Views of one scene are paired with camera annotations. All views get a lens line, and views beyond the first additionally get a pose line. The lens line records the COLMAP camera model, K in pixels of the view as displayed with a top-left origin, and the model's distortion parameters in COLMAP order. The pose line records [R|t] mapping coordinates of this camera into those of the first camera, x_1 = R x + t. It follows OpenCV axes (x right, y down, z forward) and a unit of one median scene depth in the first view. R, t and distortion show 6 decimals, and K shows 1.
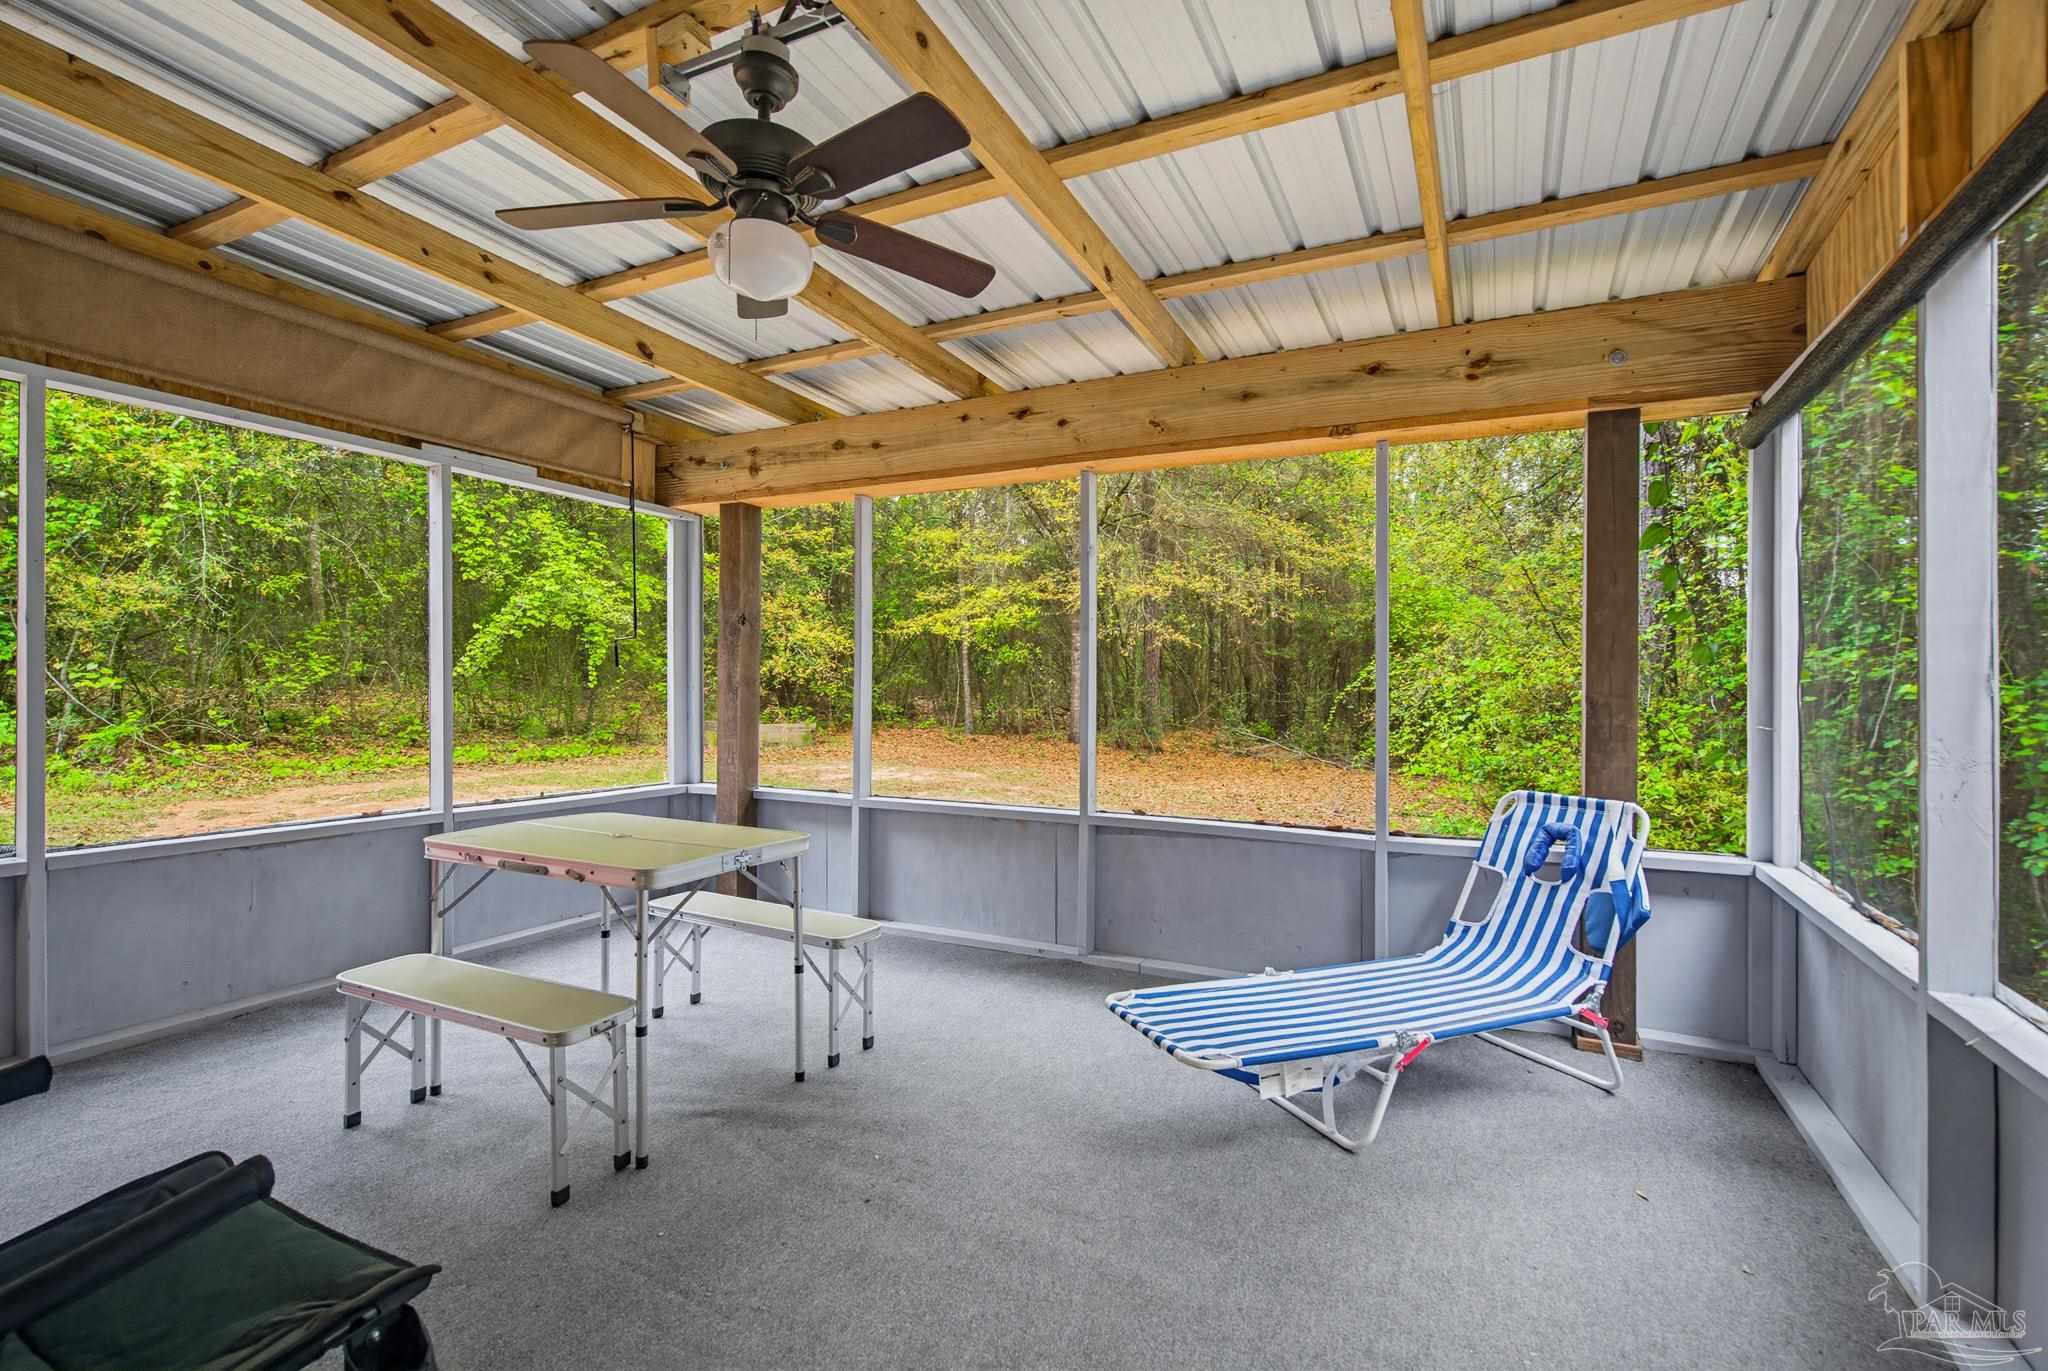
lens RADIAL K [[921.2, 0, 1024.0], [0, 921.2, 685.5], [0, 0, 1]] dist [-0.002259, -0.000031]
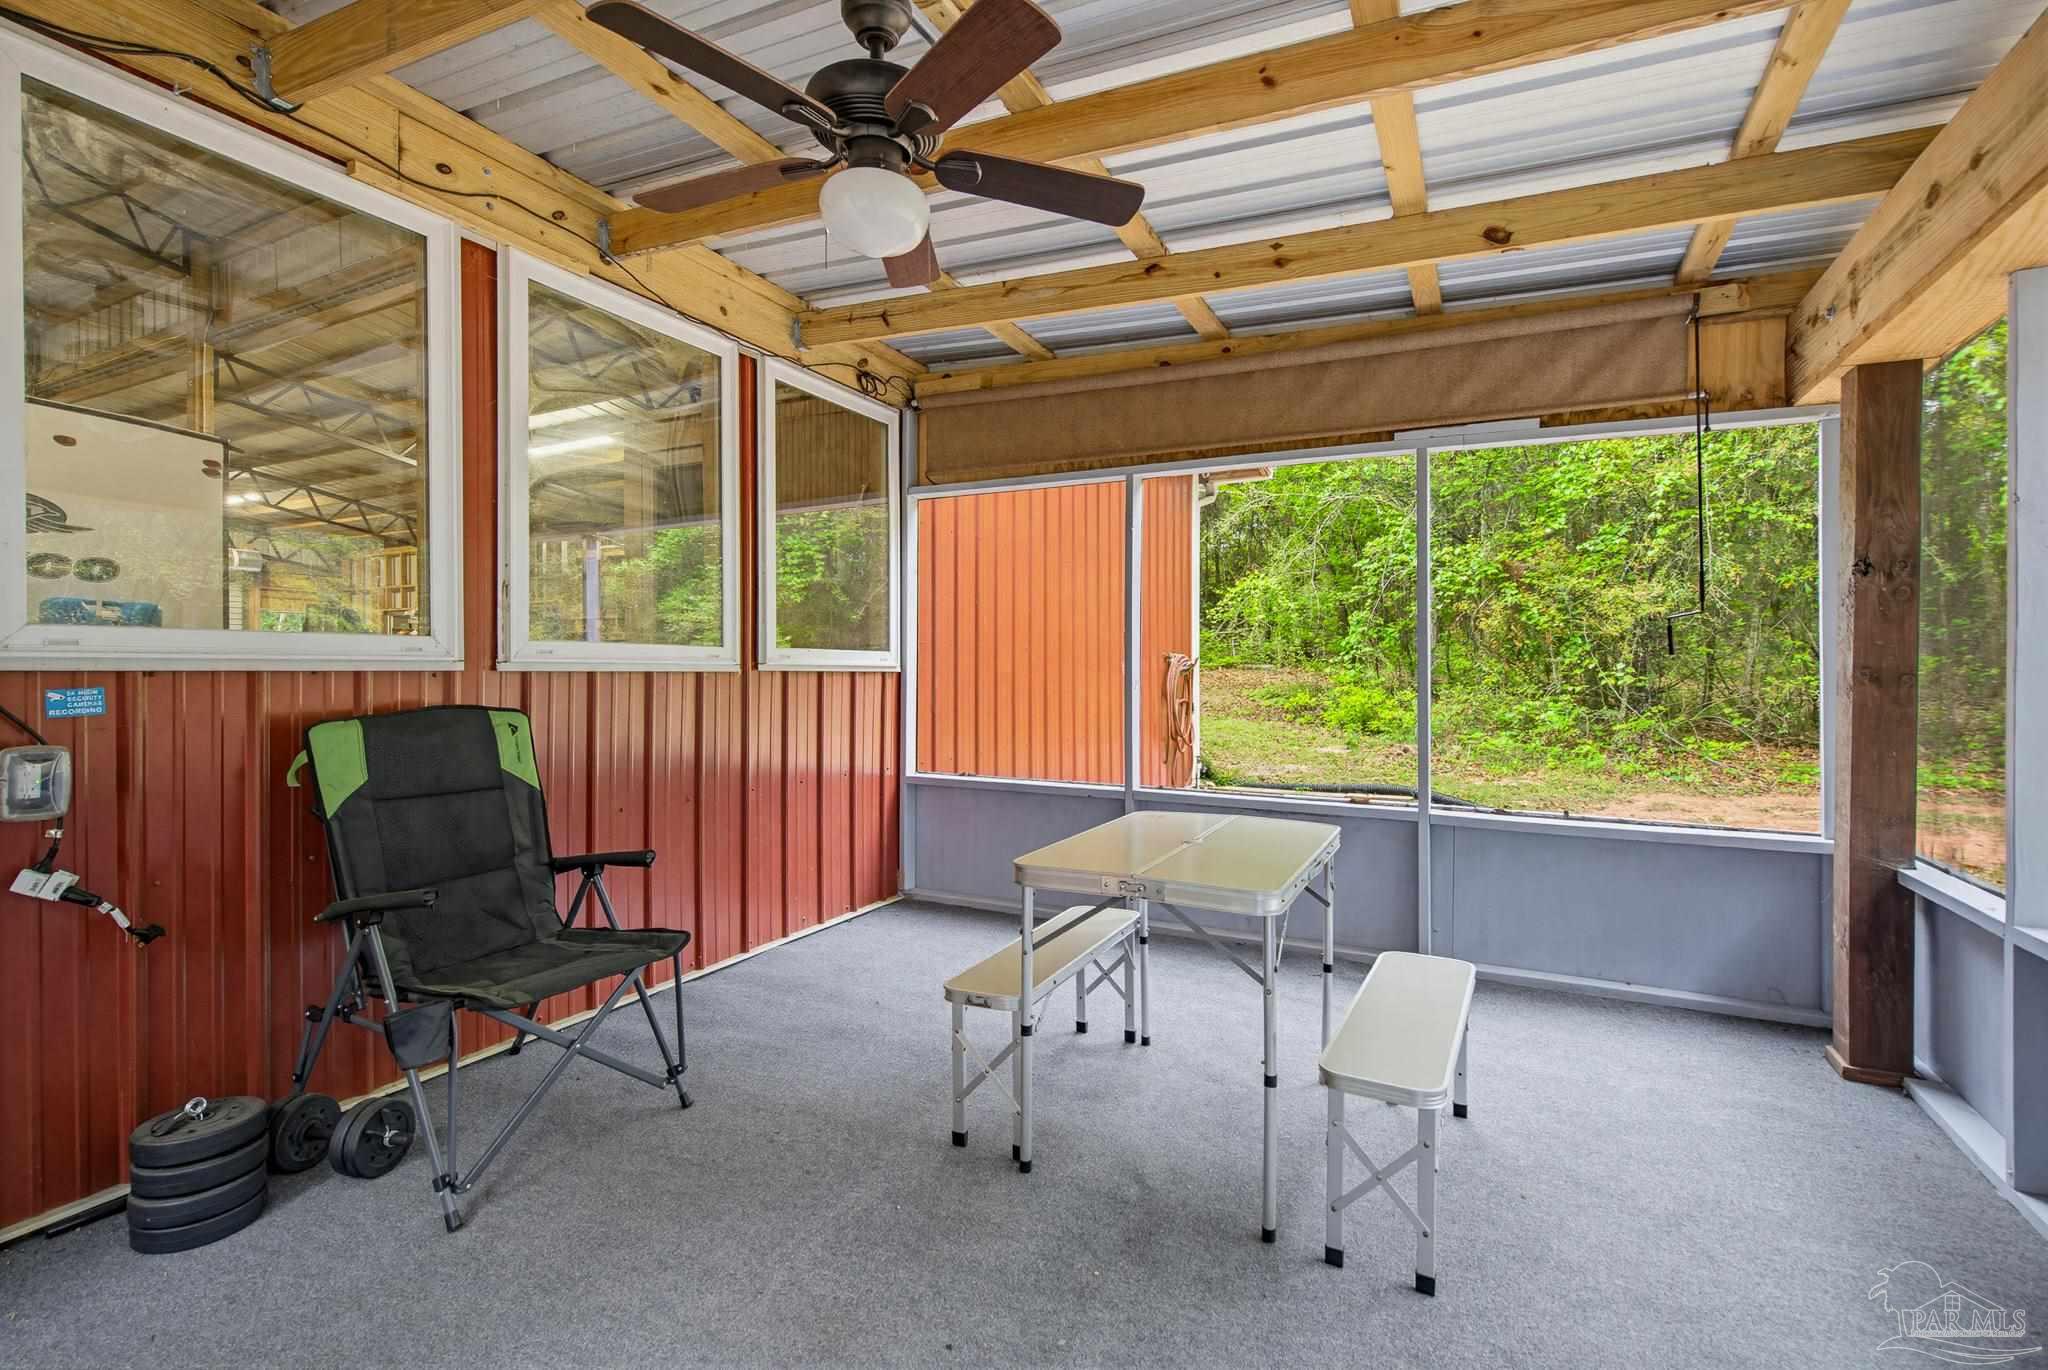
lens RADIAL K [[921.2, 0, 1024.0], [0, 921.2, 685.0], [0, 0, 1]] dist [-0.002259, -0.000031]
pose [[0.014858, 0.007637, -0.999860, 0.404270], [-0.007691, 0.999942, 0.007523, 0.002297], [0.999860, 0.007578, 0.014916, 0.717474]]
